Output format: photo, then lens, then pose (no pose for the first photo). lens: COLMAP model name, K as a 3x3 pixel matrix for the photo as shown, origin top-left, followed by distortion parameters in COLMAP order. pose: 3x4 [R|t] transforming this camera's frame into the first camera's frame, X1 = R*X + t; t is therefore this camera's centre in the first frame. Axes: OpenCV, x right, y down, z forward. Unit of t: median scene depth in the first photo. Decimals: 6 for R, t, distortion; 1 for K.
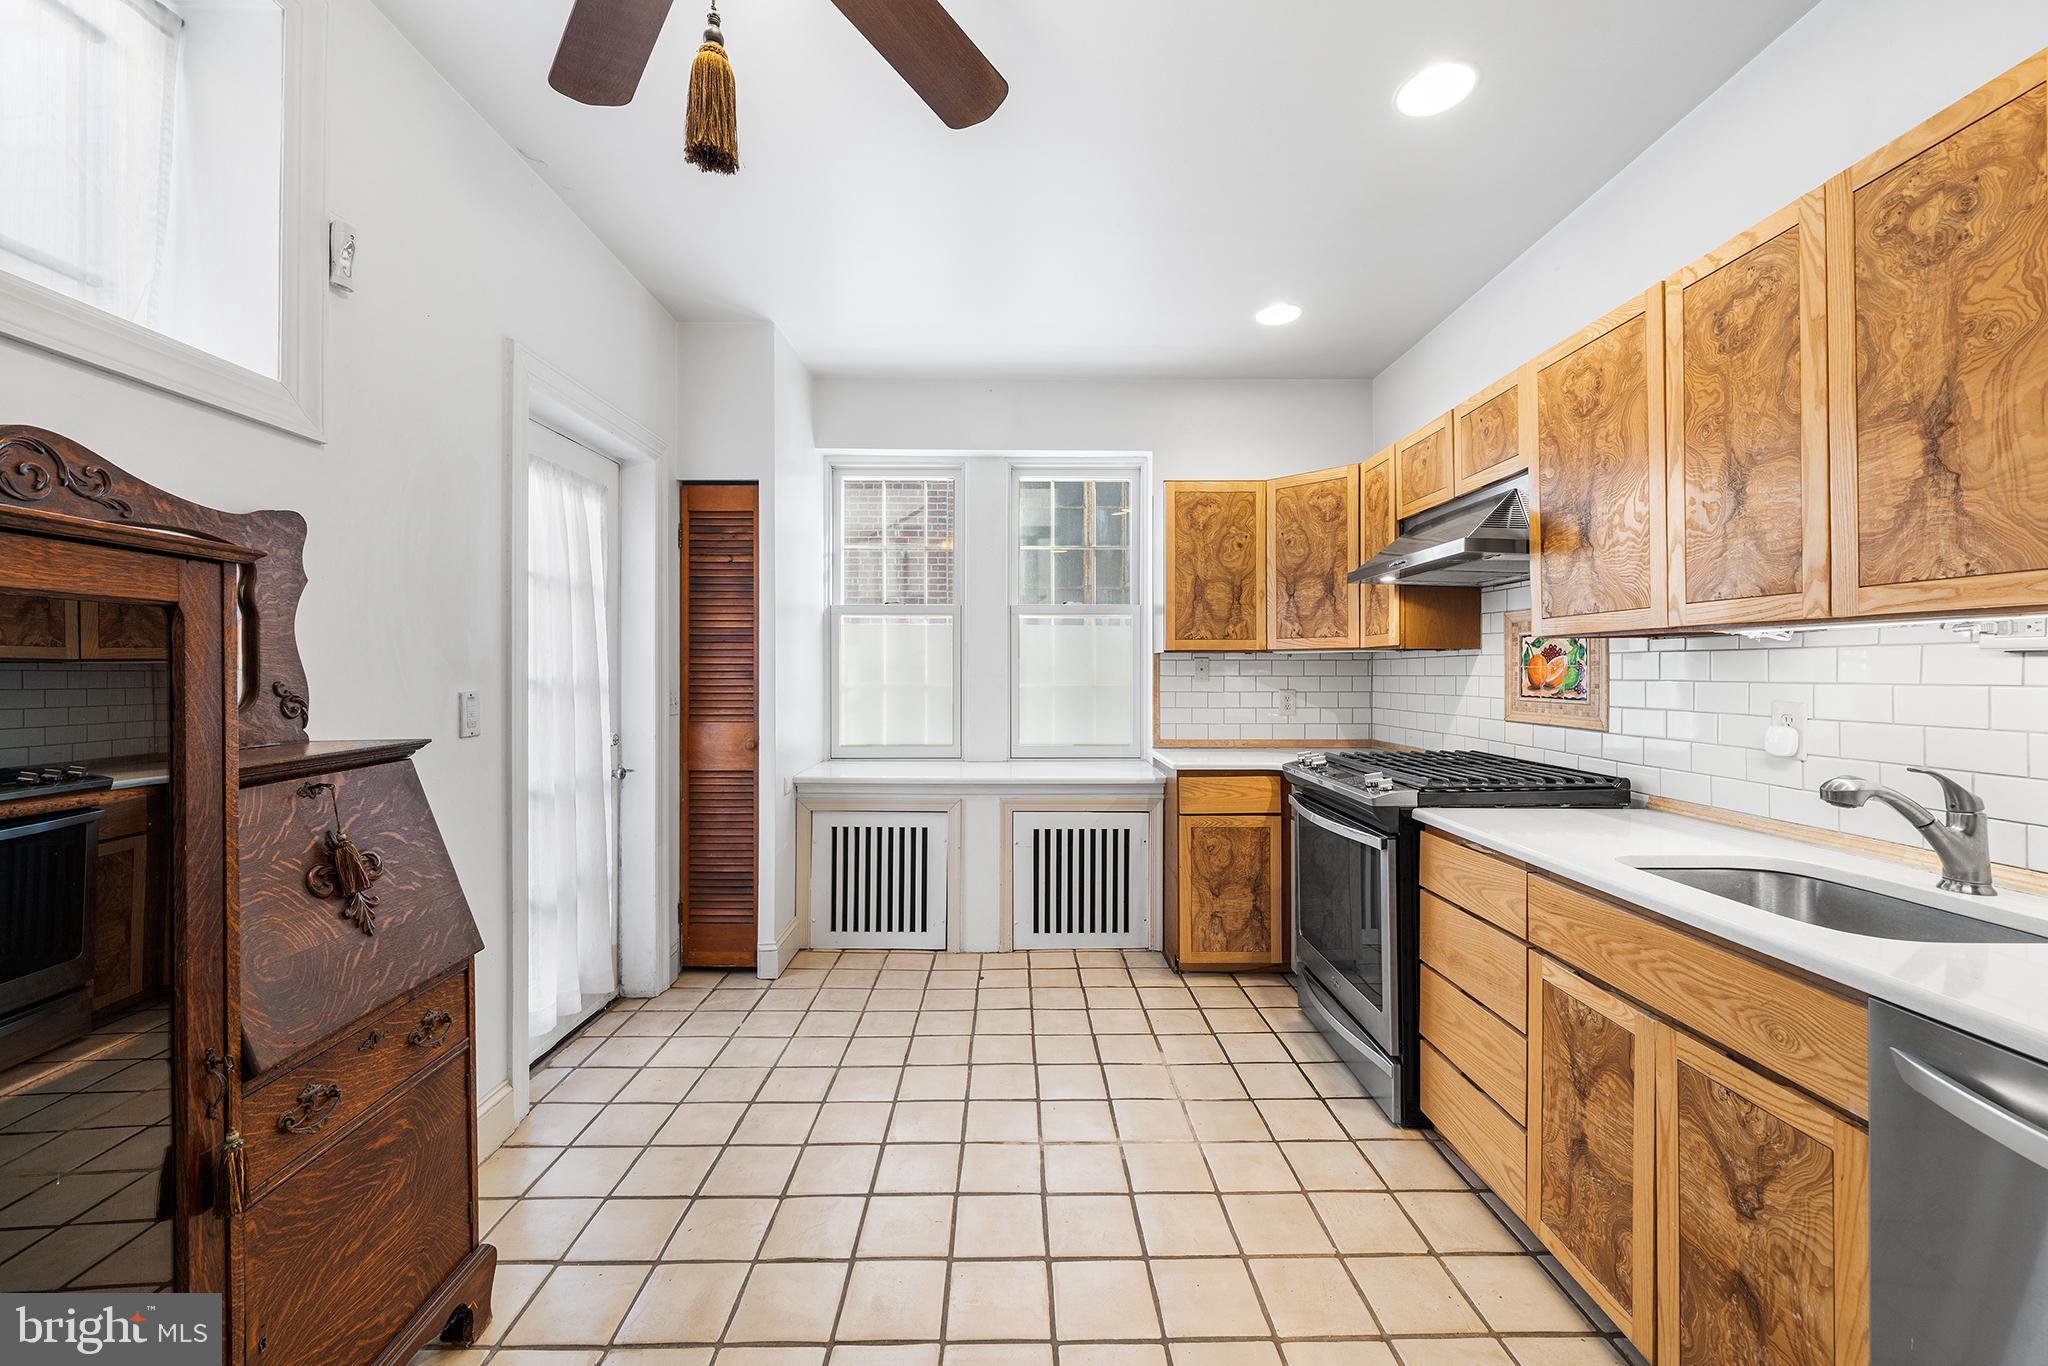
lens RADIAL K [[786.4, 0, 1017.2], [0, 786.4, 669.0], [0, 0, 1]] dist [-0.002511, 0.000119]
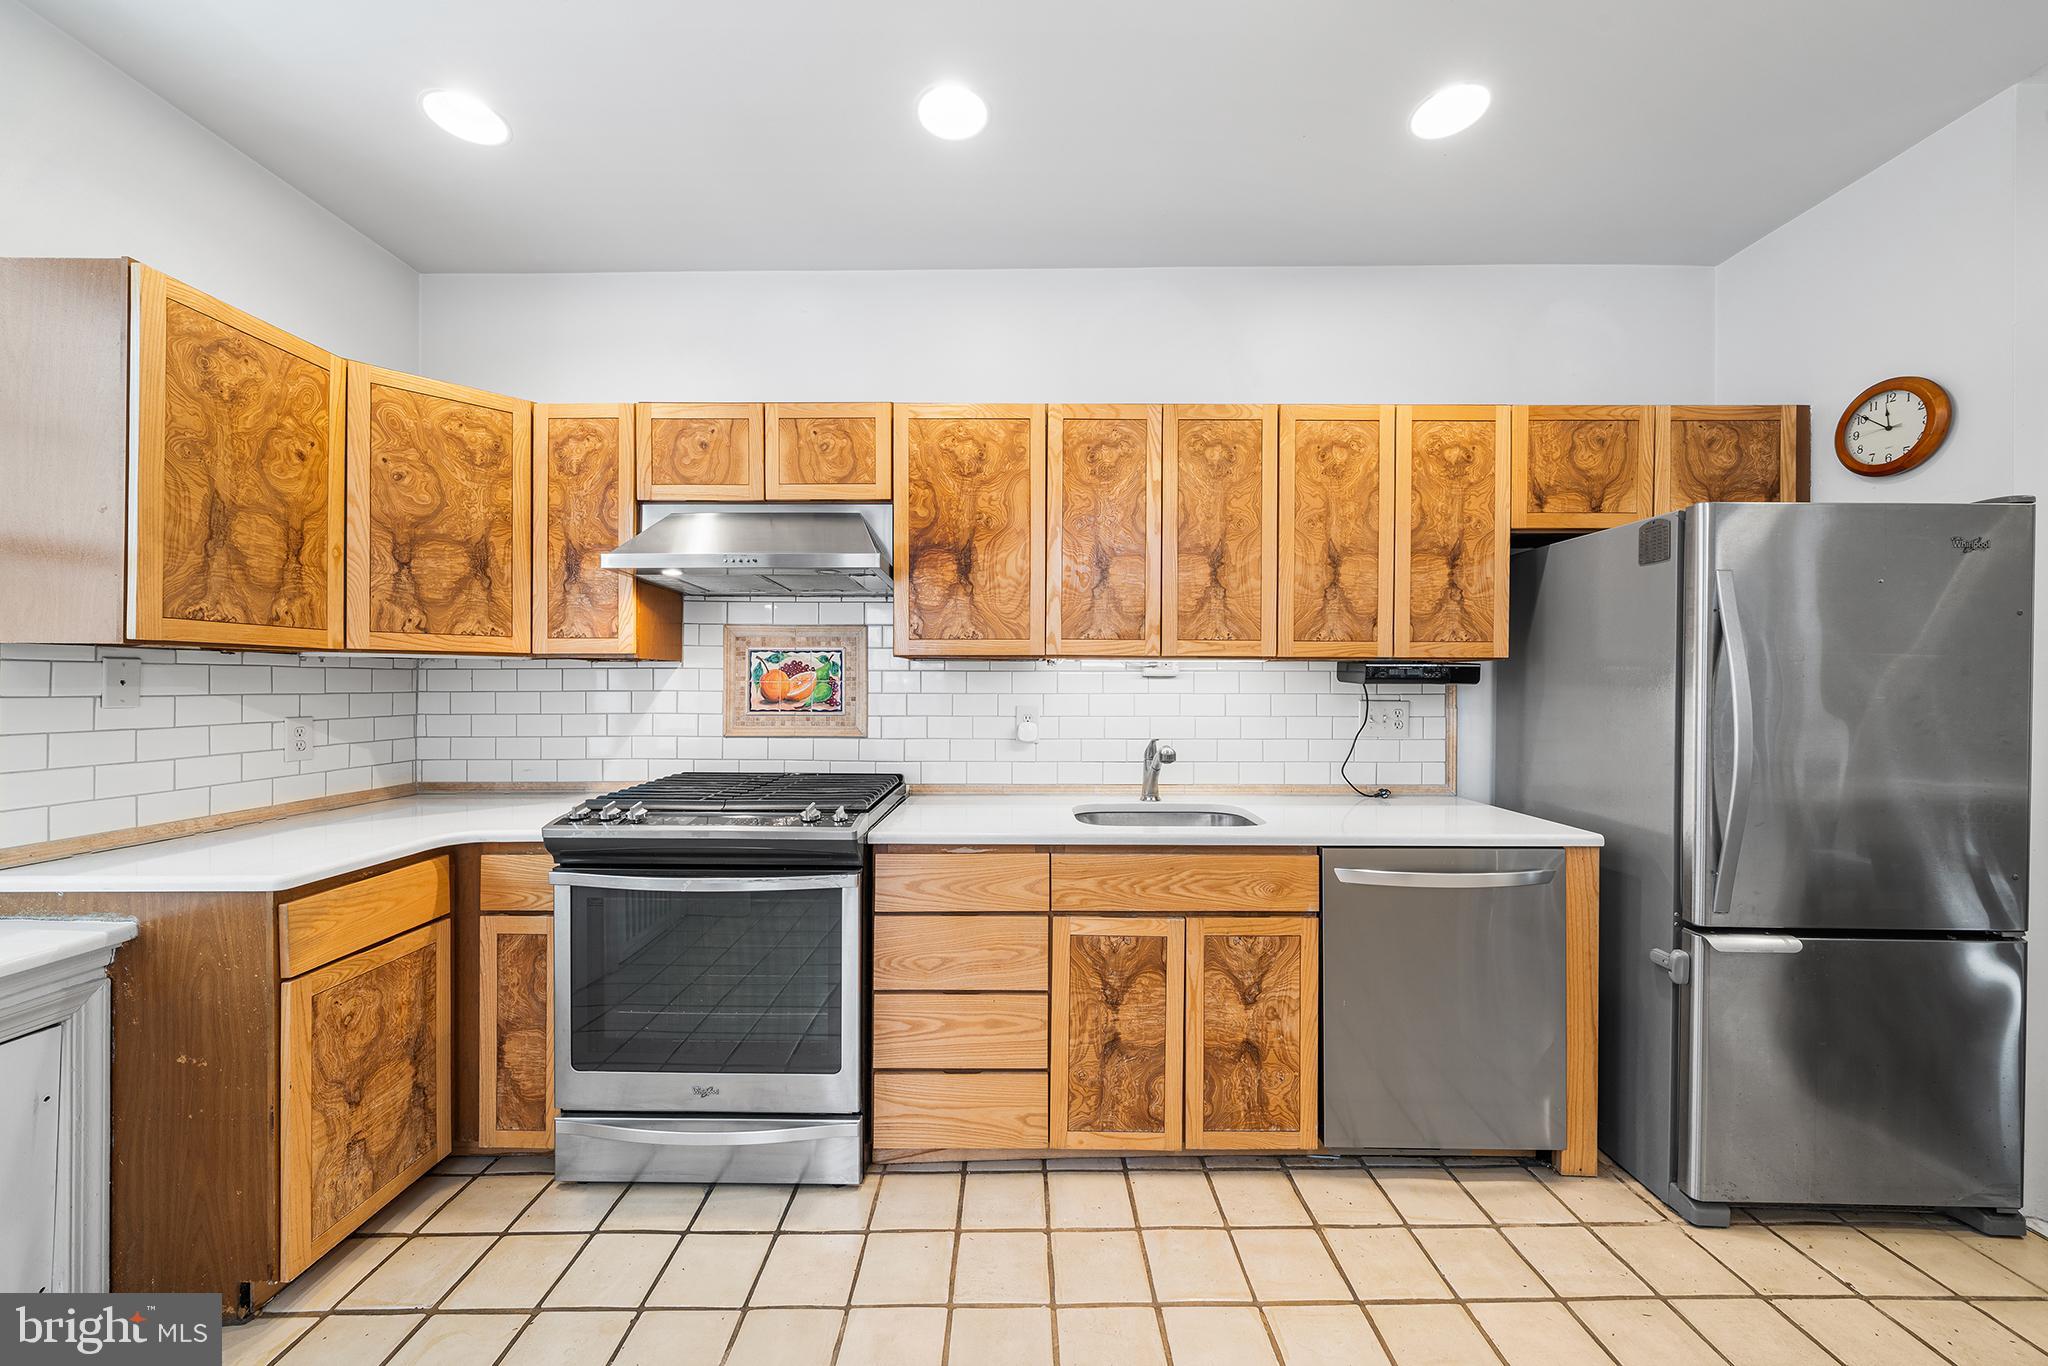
lens RADIAL K [[738.4, 0, 1022.6], [0, 738.4, 682.3], [0, 0, 1]] dist [-0.001968, -0.000380]
pose [[-0.000044, 0.002222, 0.999998, -0.310579], [-0.004025, 0.999989, -0.002222, -0.000879], [-0.999992, -0.004025, -0.000035, 0.674812]]
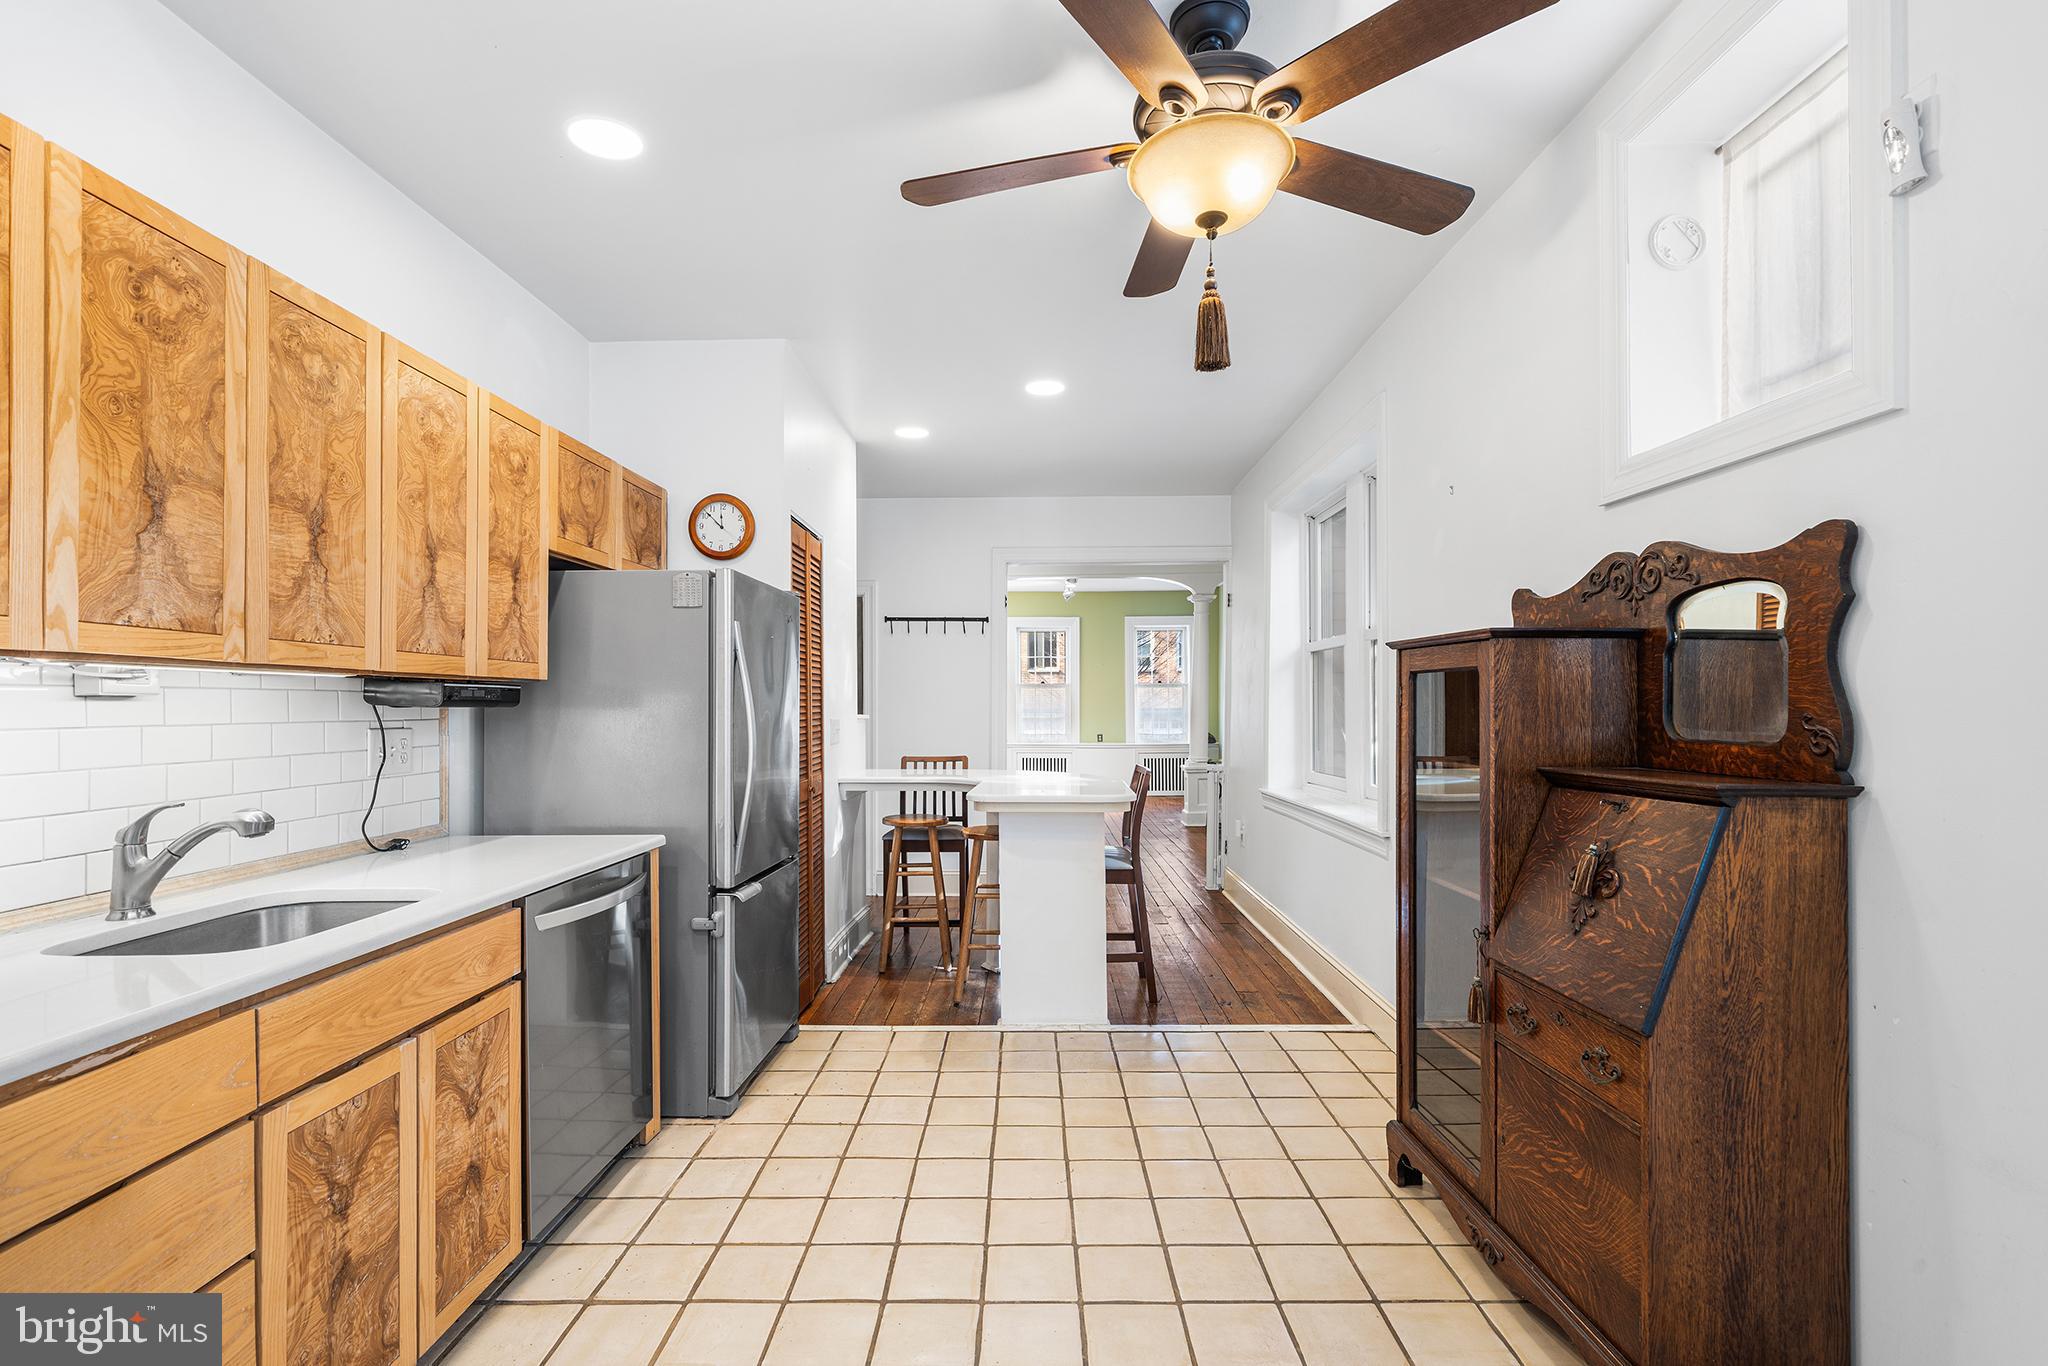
lens RADIAL K [[942.2, 0, 1025.0], [0, 942.2, 706.9], [0, 0, 1]] dist [-0.001041, 0.000331]
pose [[-0.999905, 0.006696, 0.012086, -0.019674], [0.006700, 0.999978, 0.000267, 0.000540], [-0.012084, 0.000348, -0.999927, 1.171206]]
